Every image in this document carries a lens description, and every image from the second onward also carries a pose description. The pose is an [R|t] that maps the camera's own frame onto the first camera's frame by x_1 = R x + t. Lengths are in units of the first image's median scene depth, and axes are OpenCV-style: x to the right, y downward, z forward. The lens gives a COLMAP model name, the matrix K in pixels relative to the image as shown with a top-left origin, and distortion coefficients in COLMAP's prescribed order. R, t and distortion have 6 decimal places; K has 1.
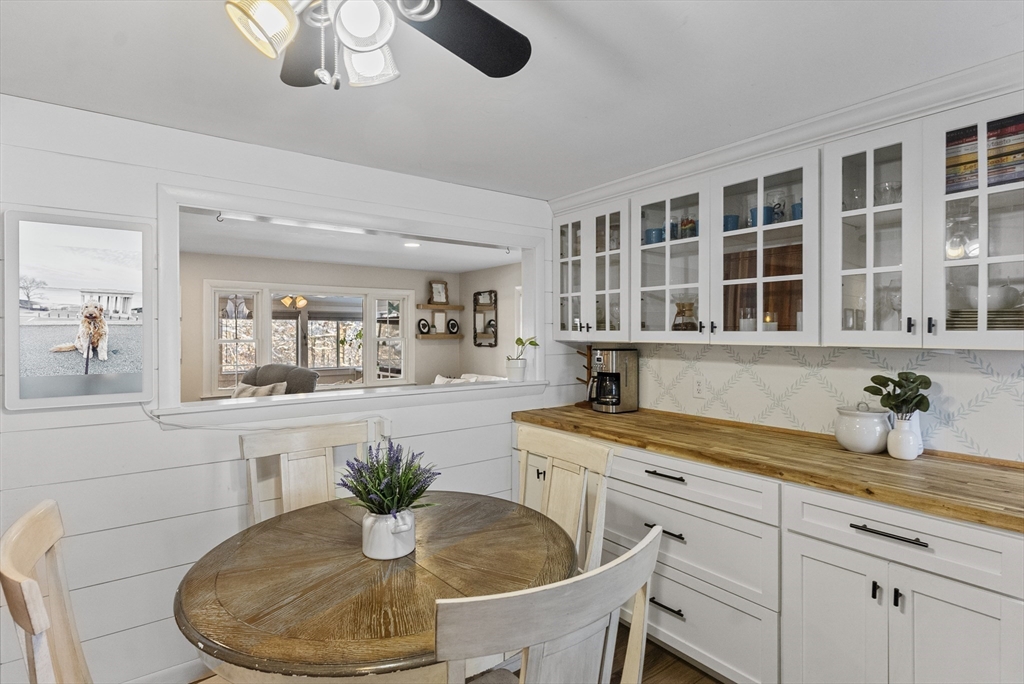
lens RADIAL K [[511.1, 0, 512.0], [0, 511.1, 333.8], [0, 0, 1]] dist [-0.000526, -0.000159]
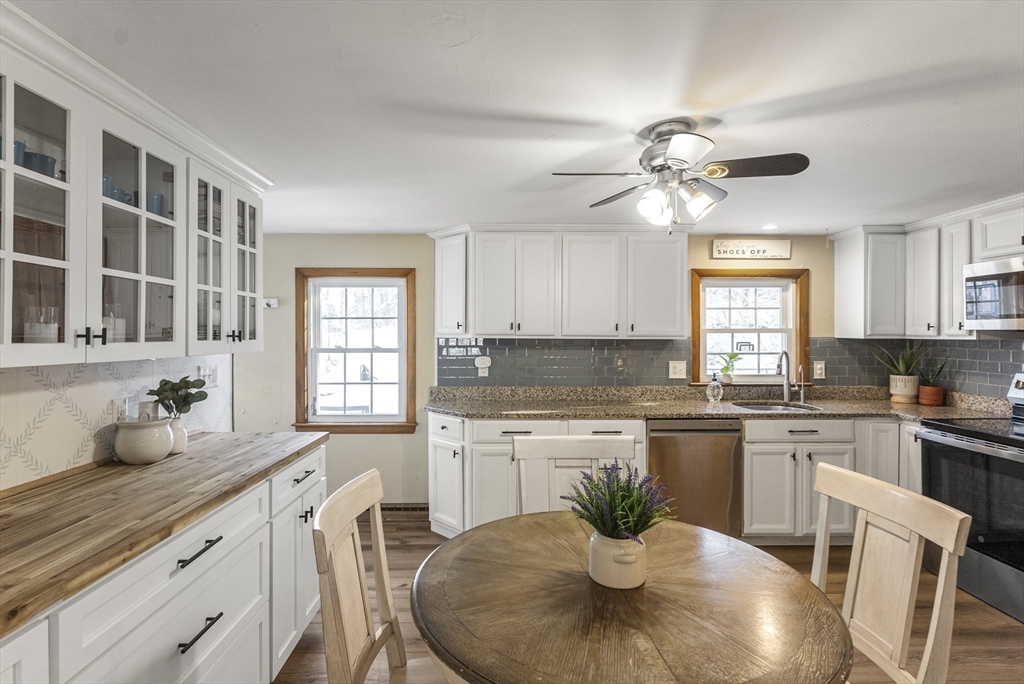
lens RADIAL K [[511.1, 0, 510.2], [0, 511.1, 332.8], [0, 0, 1]] dist [-0.000526, -0.000159]
pose [[-0.809417, 0.002296, 0.587229, -0.342580], [0.001465, 0.999997, -0.001890, -0.013030], [-0.587232, -0.000669, -0.809418, 1.007016]]
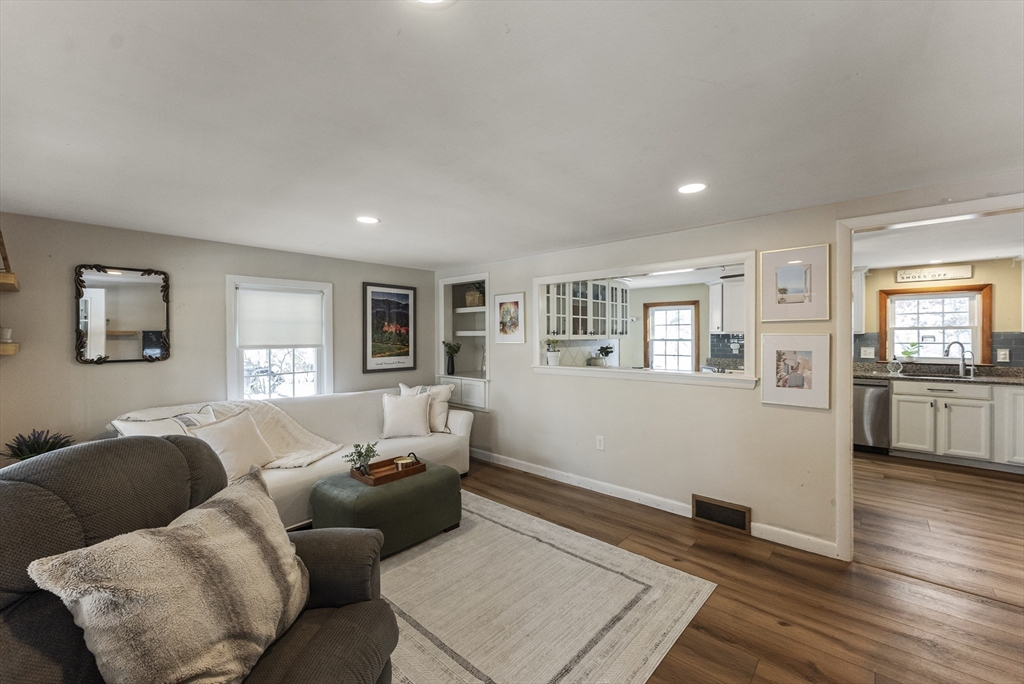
lens RADIAL K [[420.2, 0, 506.4], [0, 420.2, 338.4], [0, 0, 1]] dist [0.004012, 0.000444]
pose [[-0.197195, -0.006740, 0.980341, -1.441688], [0.007822, 0.999934, 0.008448, -0.006467], [-0.980333, 0.009334, -0.197129, 1.573203]]
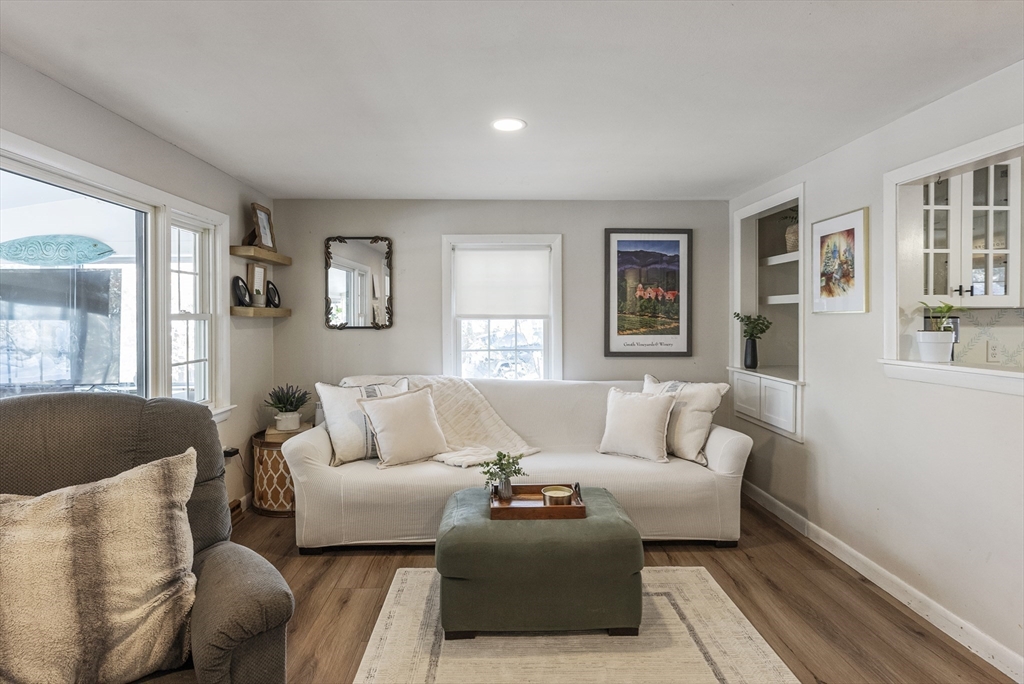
lens RADIAL K [[511.1, 0, 503.2], [0, 511.1, 321.2], [0, 0, 1]] dist [-0.000526, -0.000159]
pose [[0.574255, -0.006926, 0.818647, -1.057081], [0.003973, 0.999976, 0.005673, 0.032032], [-0.818667, -0.000005, 0.574268, 1.210110]]
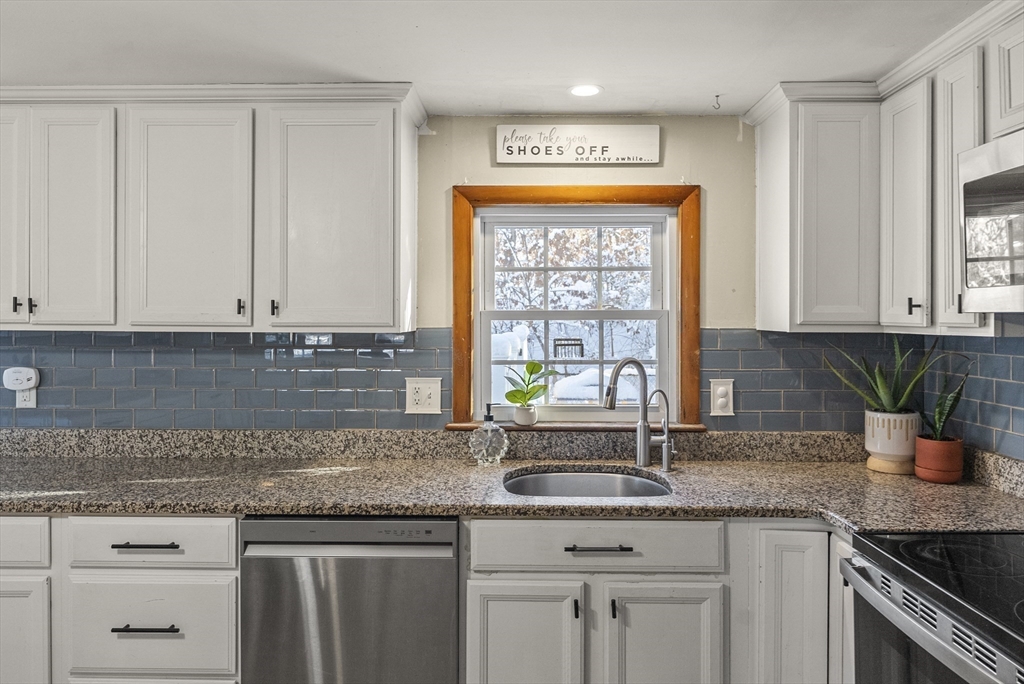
lens RADIAL K [[699.0, 0, 517.3], [0, 699.0, 321.9], [0, 0, 1]] dist [0.005650, -0.006396]
pose [[-0.789469, -0.001426, 0.613789, -0.560092], [-0.000296, 0.999998, 0.001944, -0.013392], [-0.613790, 0.001353, -0.789468, 0.246261]]
